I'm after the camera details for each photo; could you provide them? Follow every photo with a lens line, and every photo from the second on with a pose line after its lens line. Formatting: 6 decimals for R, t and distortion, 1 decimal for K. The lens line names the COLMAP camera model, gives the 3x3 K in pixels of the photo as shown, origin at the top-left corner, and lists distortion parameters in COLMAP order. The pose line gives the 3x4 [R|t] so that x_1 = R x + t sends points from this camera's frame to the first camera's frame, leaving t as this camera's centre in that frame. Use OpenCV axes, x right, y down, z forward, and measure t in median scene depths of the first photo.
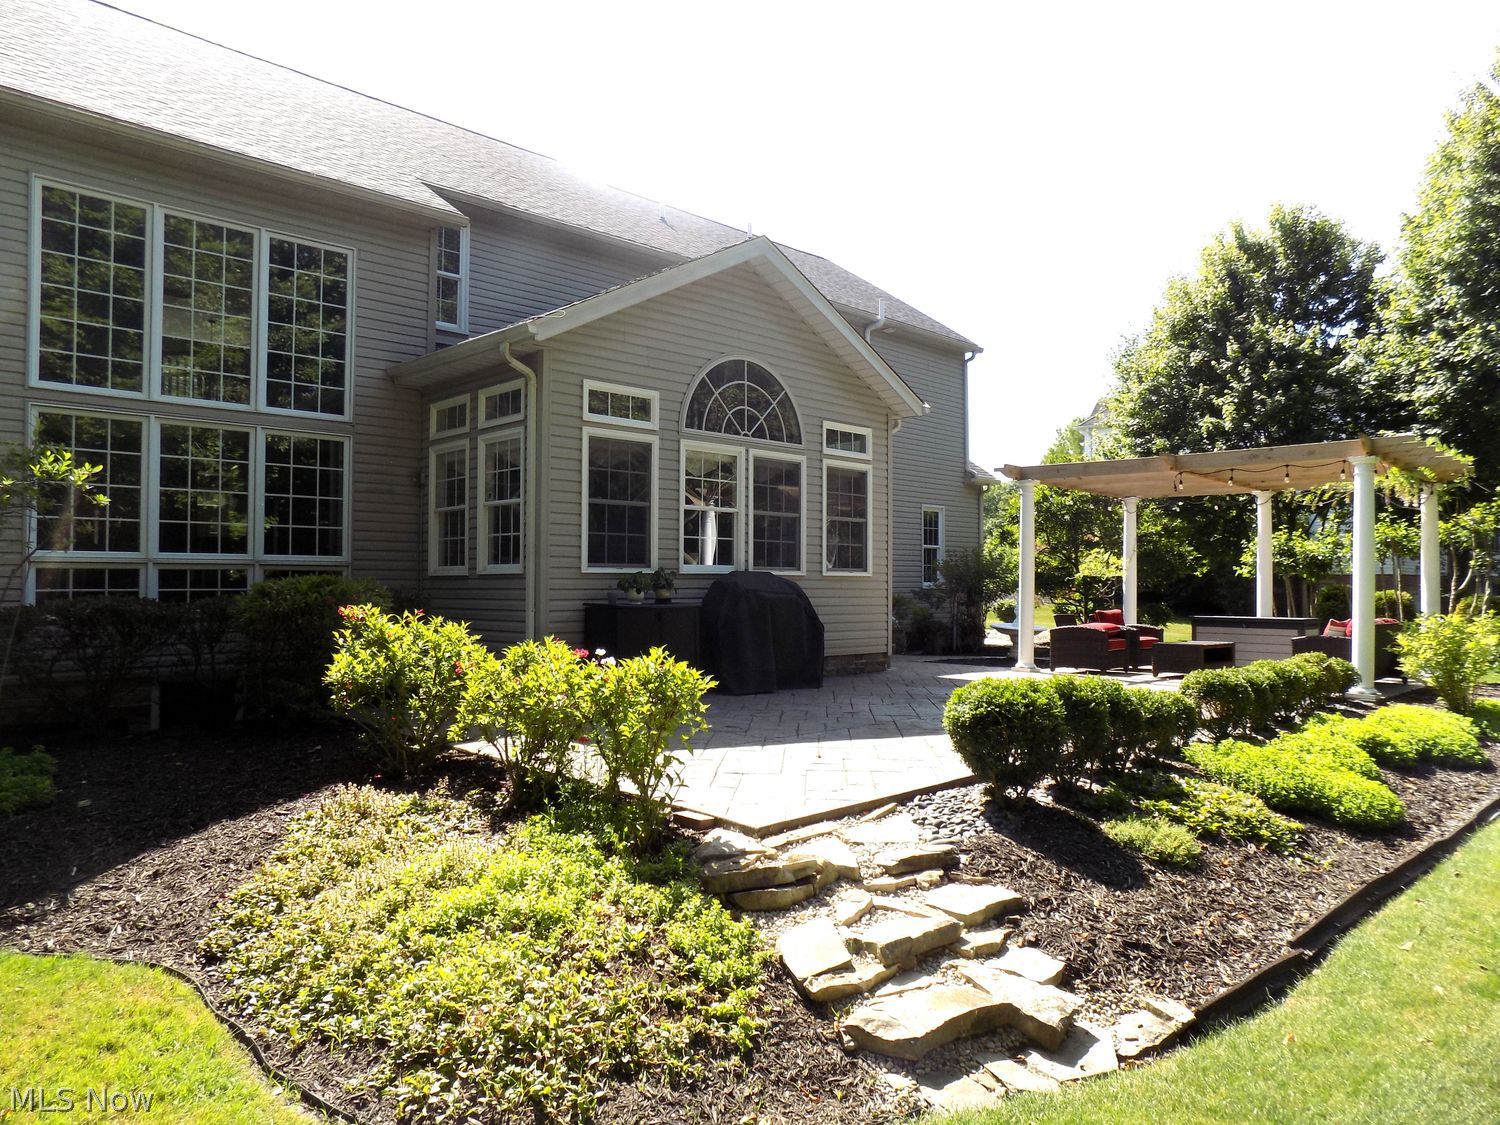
lens RADIAL K [[1000.5, 0, 750.0], [0, 1000.5, 562.5], [0, 0, 1]] dist [-0.006627, 0.000363]
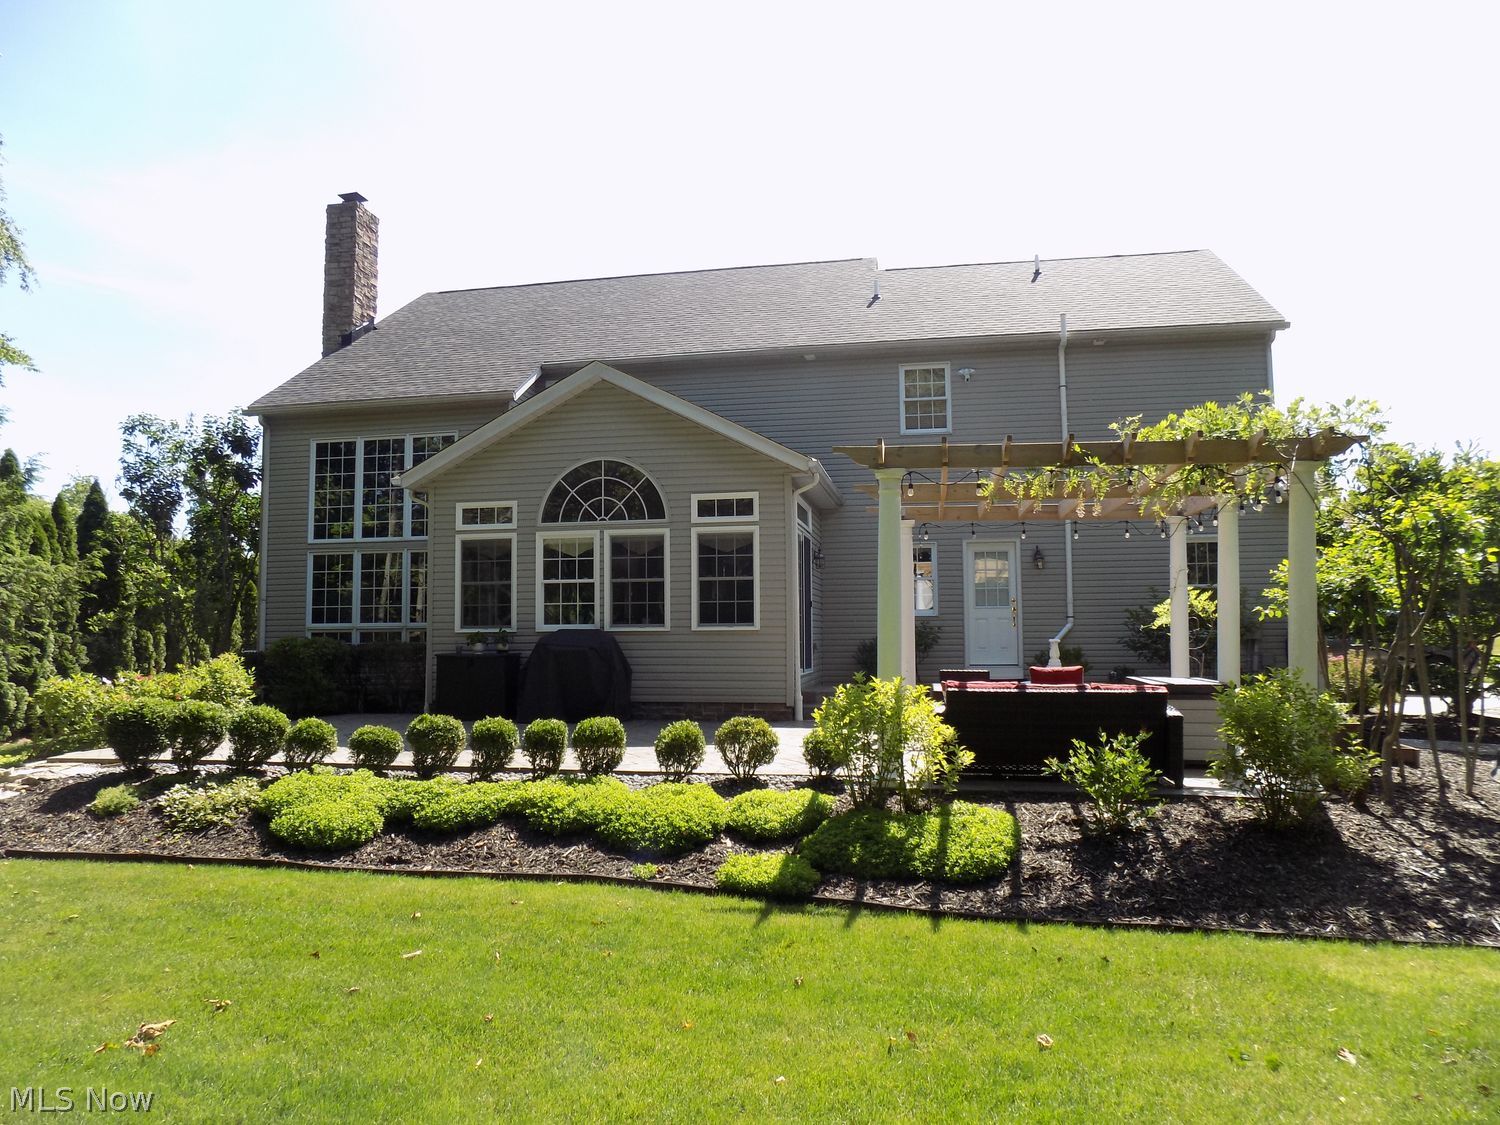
lens RADIAL K [[1000.5, 0, 750.0], [0, 1000.5, 562.5], [0, 0, 1]] dist [-0.006627, 0.000363]
pose [[0.579496, -0.062115, -0.812605, 1.102664], [0.028568, 0.998027, -0.055915, 0.001608], [0.814474, 0.009188, 0.580127, 0.416631]]
